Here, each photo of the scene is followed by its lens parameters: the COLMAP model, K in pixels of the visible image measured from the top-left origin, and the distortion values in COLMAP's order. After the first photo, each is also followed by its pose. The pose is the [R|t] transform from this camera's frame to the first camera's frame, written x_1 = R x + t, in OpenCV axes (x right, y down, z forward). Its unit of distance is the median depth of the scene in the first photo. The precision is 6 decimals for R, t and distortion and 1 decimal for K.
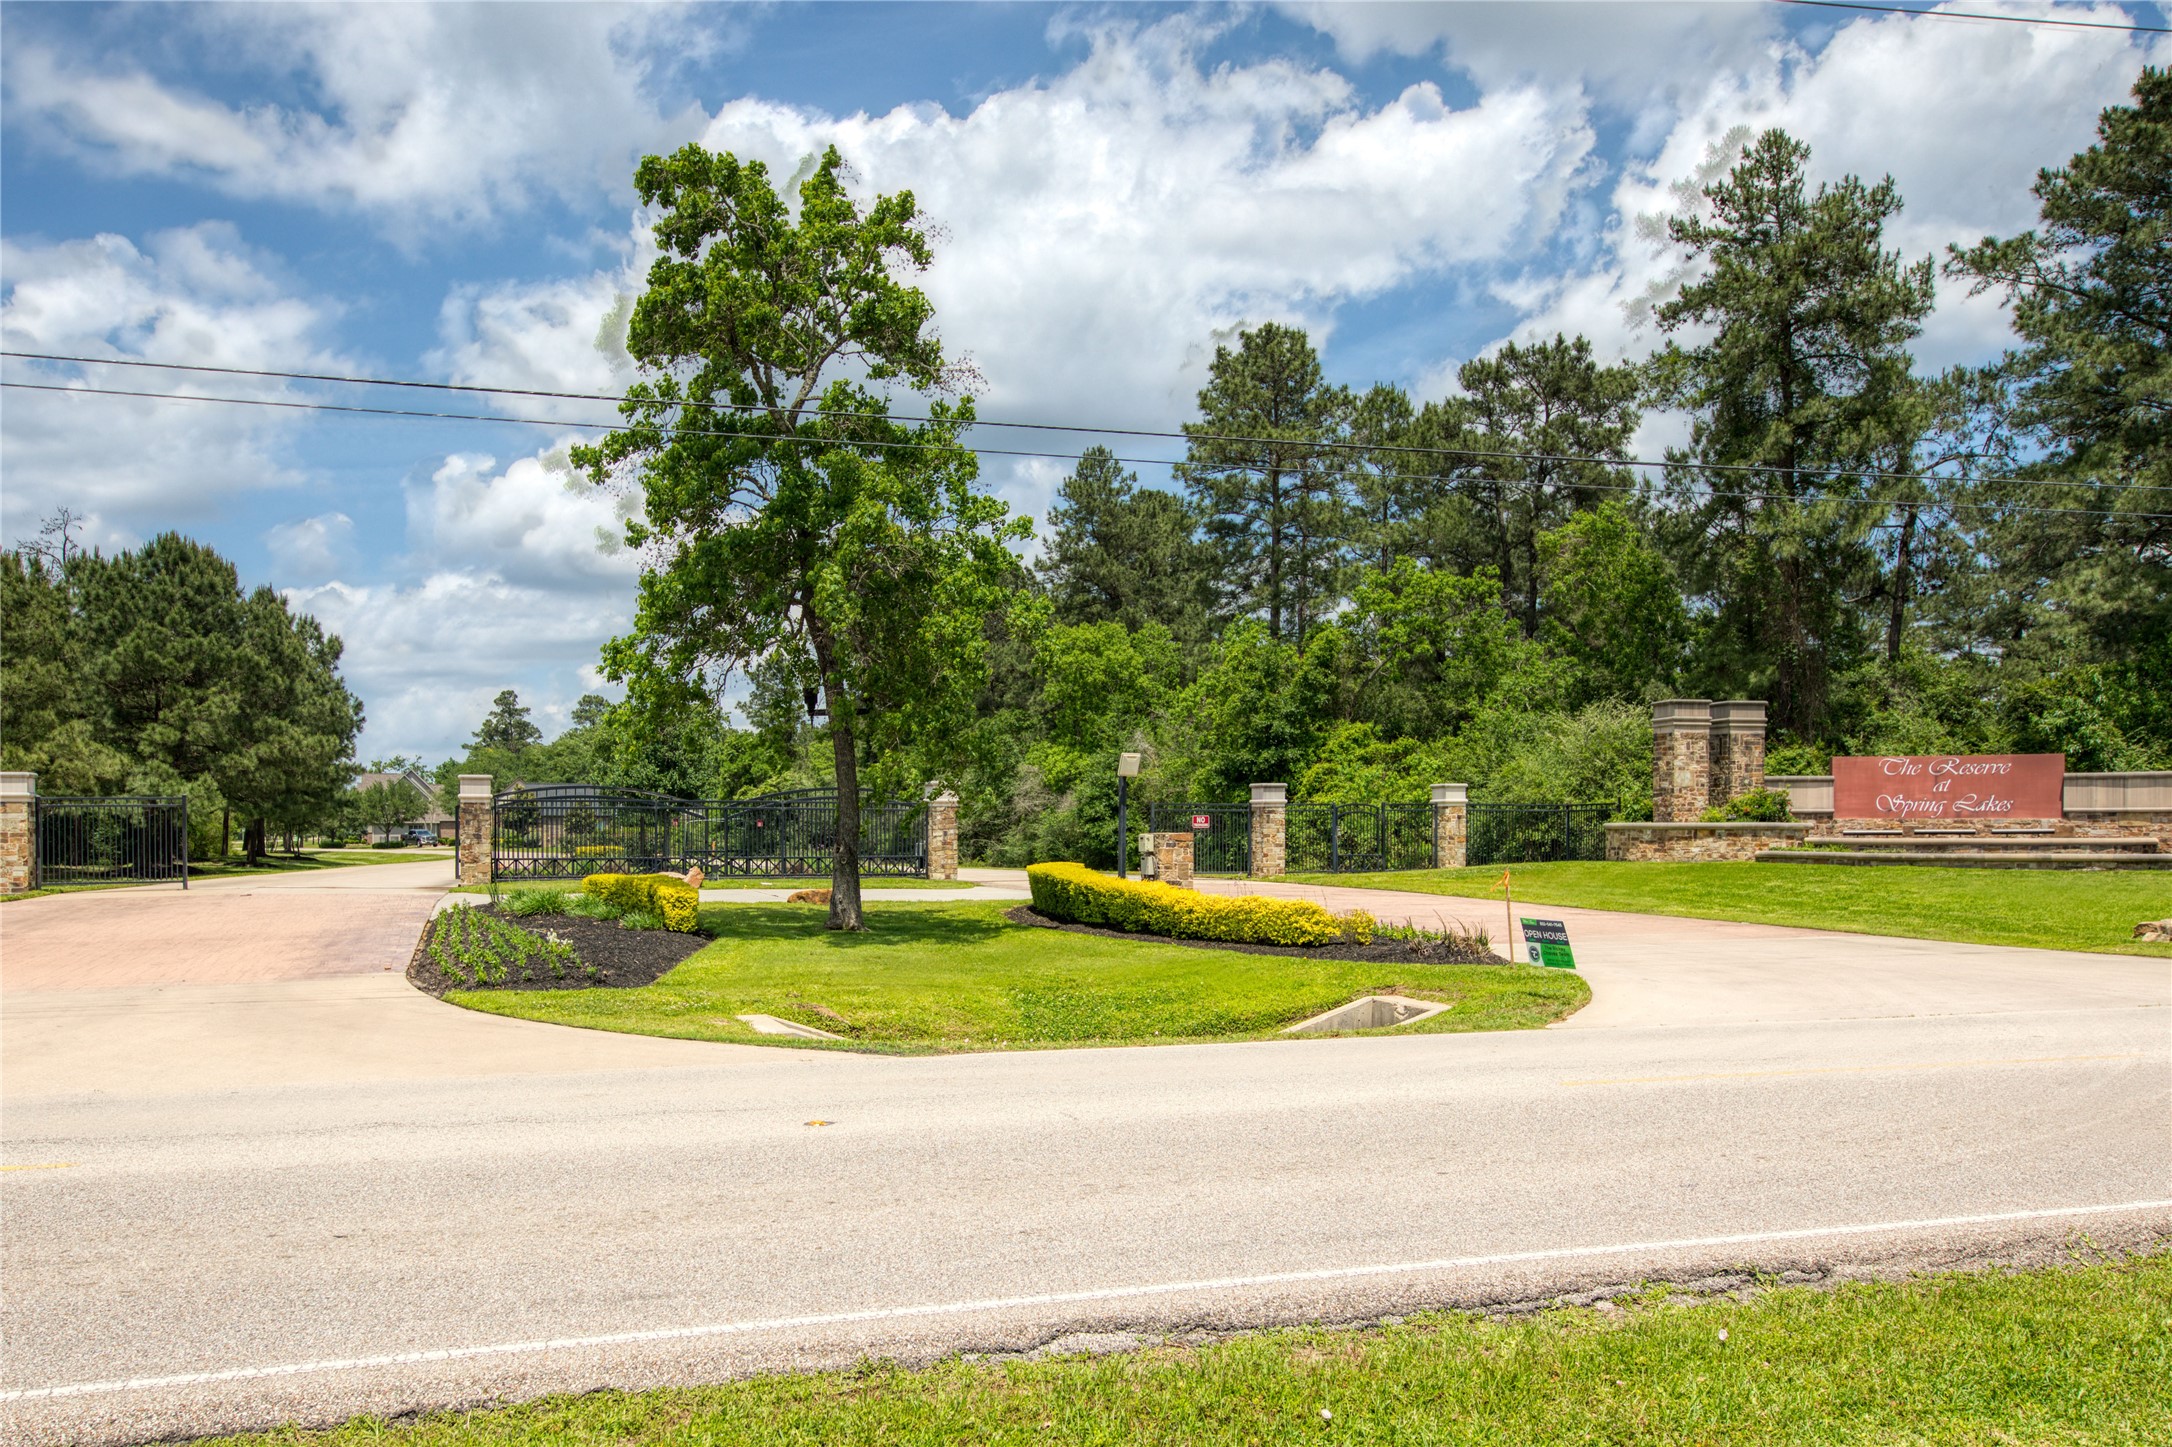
lens RADIAL K [[1501.2, 0, 1086.0], [0, 1501.2, 723.5], [0, 0, 1]] dist [0.006070, 0.000490]
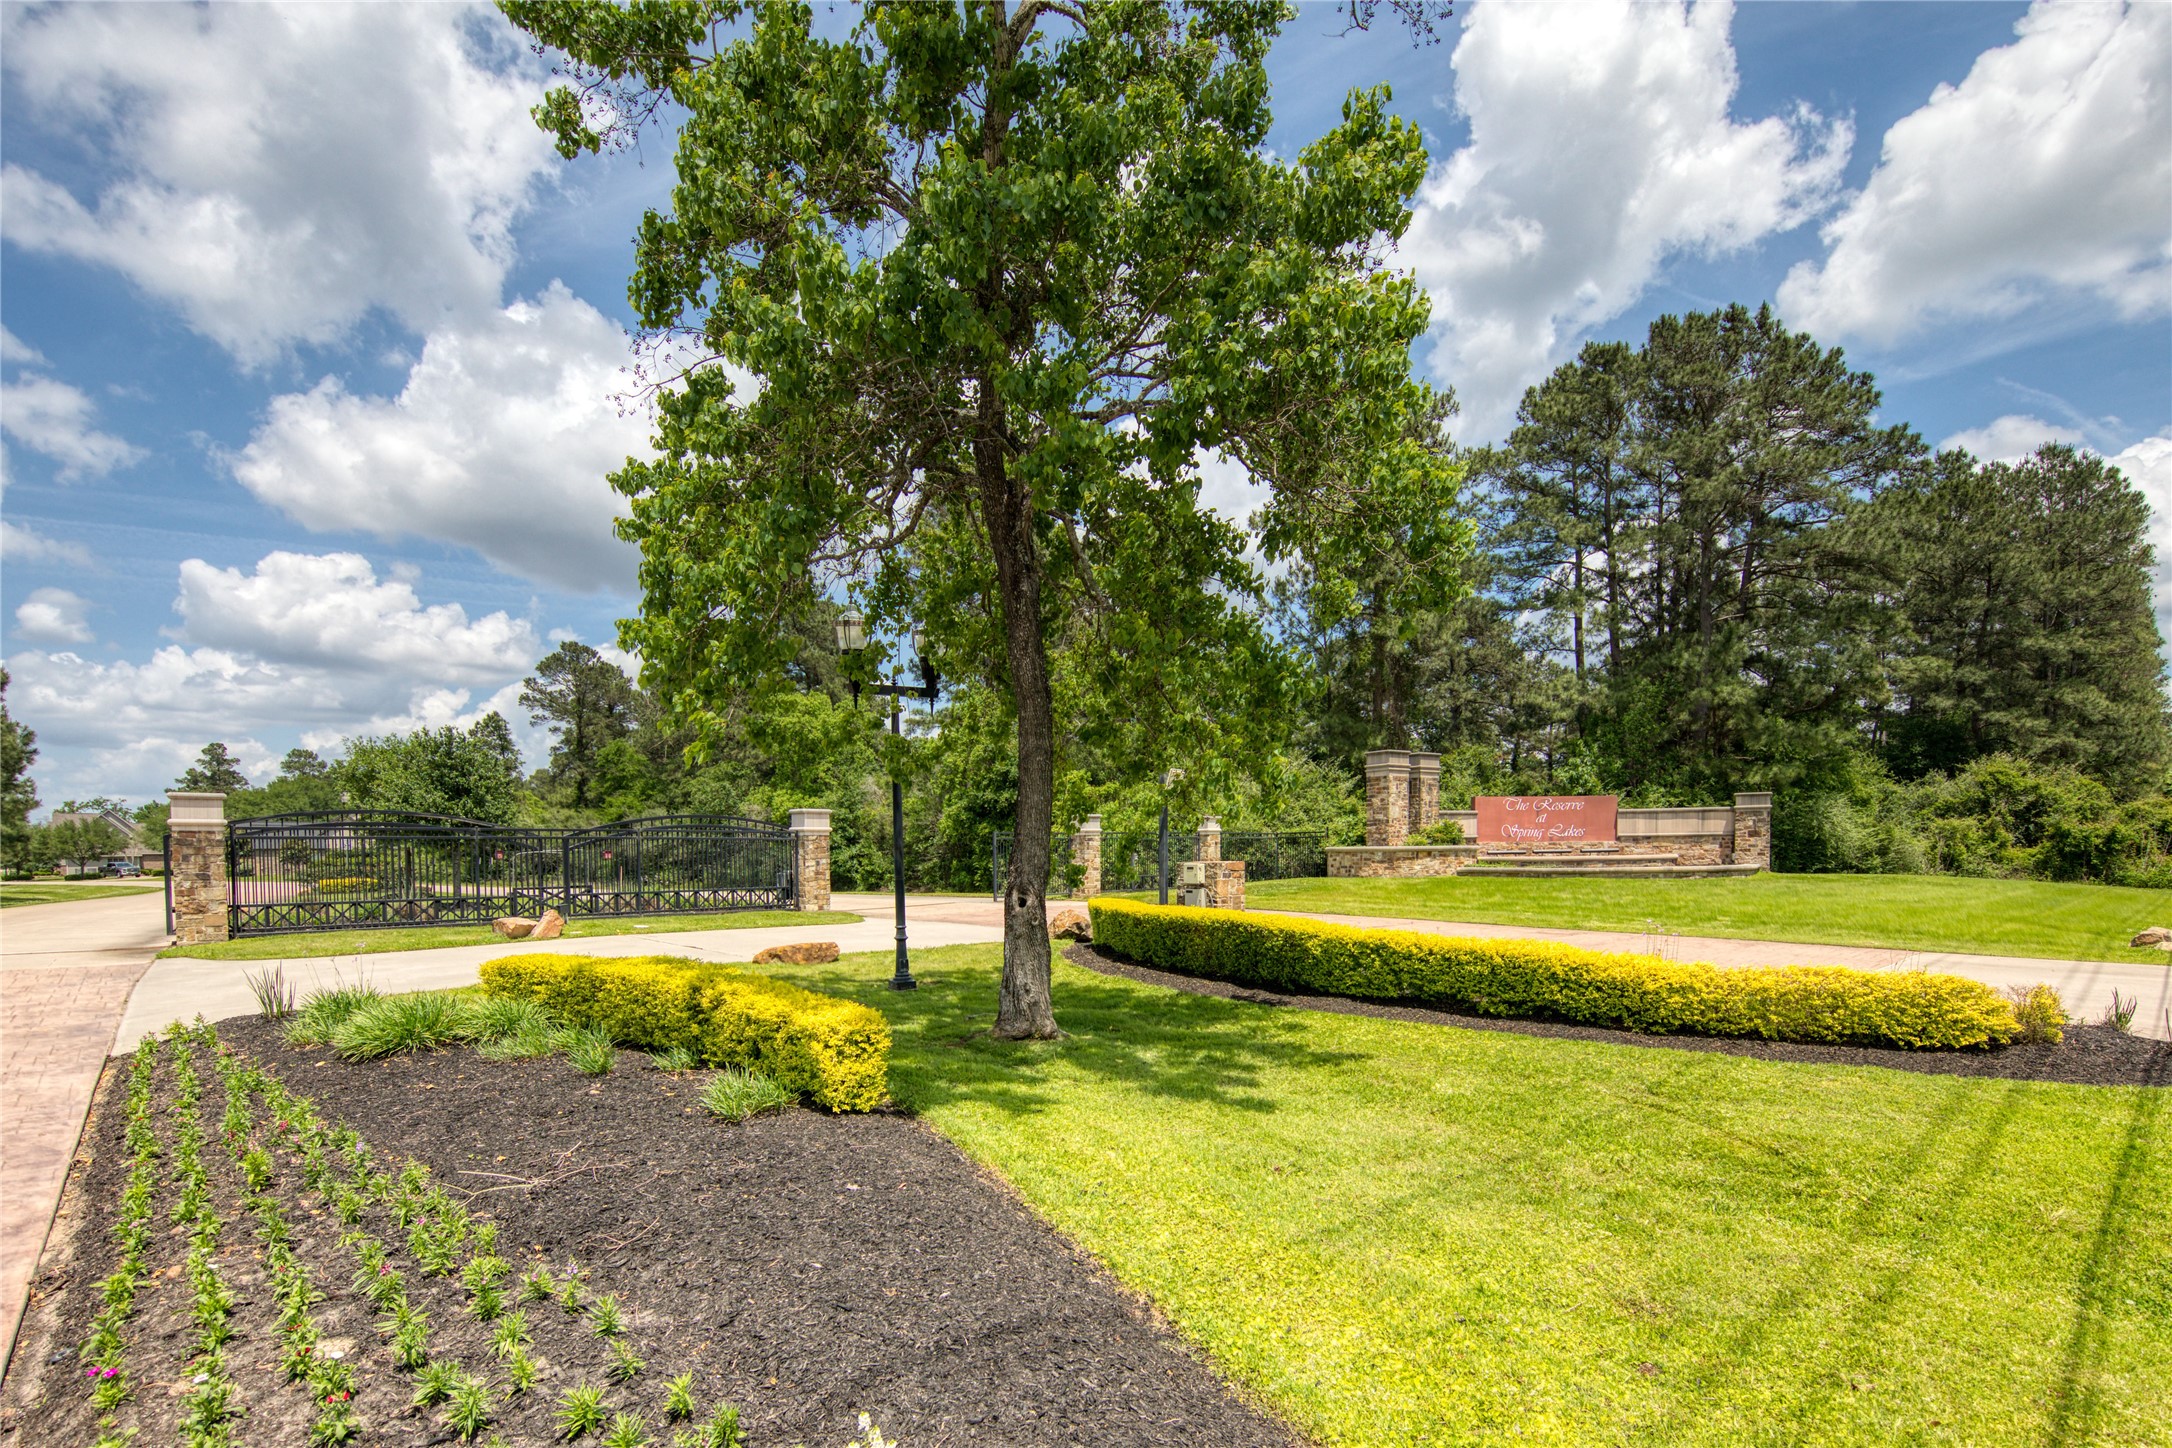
lens RADIAL K [[956.7, 0, 1085.4], [0, 956.7, 814.2], [0, 0, 1]] dist [0.003720, 0.000410]
pose [[0.932155, 0.004674, 0.362030, -0.141102], [-0.015257, 0.999536, 0.026380, 0.021022], [-0.361738, -0.030114, 0.931793, 0.332730]]
